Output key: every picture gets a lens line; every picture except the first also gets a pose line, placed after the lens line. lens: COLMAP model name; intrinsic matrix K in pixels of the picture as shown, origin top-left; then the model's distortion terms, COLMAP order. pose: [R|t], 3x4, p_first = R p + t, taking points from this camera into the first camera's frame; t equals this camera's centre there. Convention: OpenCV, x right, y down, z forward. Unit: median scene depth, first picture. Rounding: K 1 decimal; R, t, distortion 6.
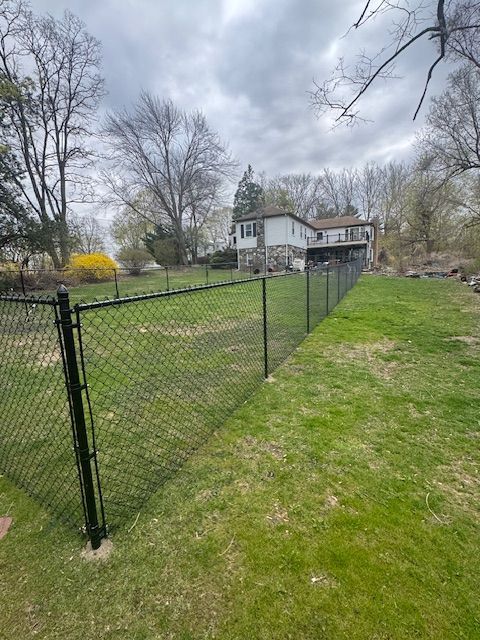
lens RADIAL K [[266.8, 0, 246.6], [0, 266.8, 317.1], [0, 0, 1]] dist [-0.006475, 0.004992]
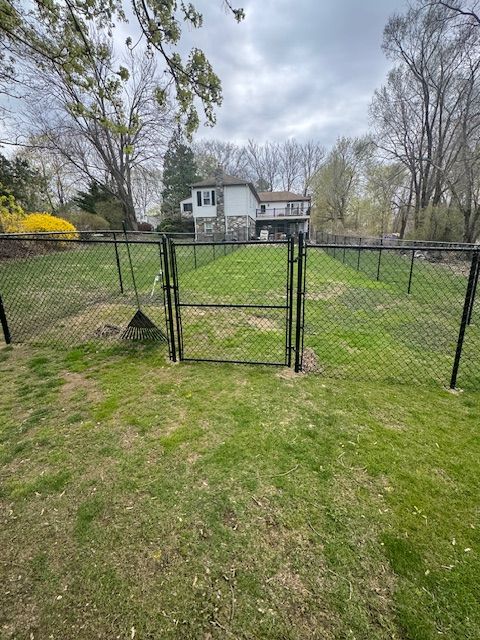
lens RADIAL K [[261.0, 0, 239.9], [0, 261.0, 316.6], [0, 0, 1]] dist [-0.002589, 0.000293]
pose [[0.952644, -0.057941, 0.298518, -0.180999], [0.026336, 0.993711, 0.108831, 0.002289], [-0.302947, -0.095815, 0.948179, 0.023674]]
